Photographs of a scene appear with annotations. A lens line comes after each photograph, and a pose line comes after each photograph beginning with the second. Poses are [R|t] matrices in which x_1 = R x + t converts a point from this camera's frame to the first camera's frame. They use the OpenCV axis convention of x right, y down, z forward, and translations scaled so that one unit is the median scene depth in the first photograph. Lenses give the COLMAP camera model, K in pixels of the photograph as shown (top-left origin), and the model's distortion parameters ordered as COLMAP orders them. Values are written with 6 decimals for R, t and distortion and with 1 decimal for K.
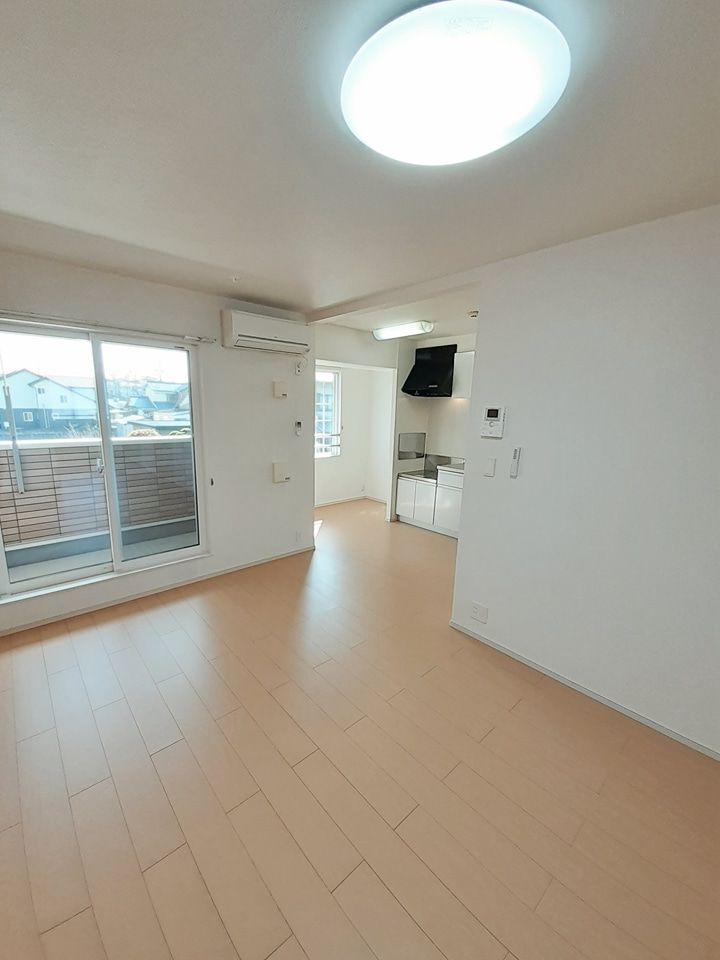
lens RADIAL K [[376.1, 0, 344.7], [0, 376.1, 483.8], [0, 0, 1]] dist [0.001083, 0.000000]
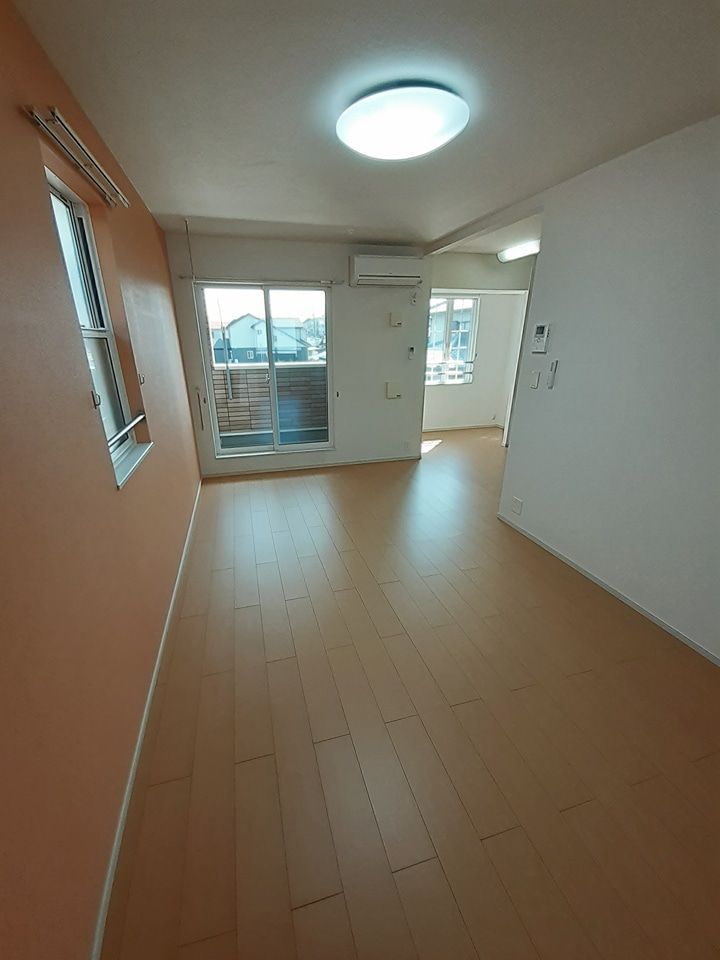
lens RADIAL K [[376.1, 0, 344.7], [0, 376.1, 483.8], [0, 0, 1]] dist [0.001083, 0.000000]
pose [[0.894370, 0.129937, -0.428042, 0.260323], [-0.059097, 0.982817, 0.174865, 0.065875], [0.443408, -0.131098, 0.886681, -0.205172]]
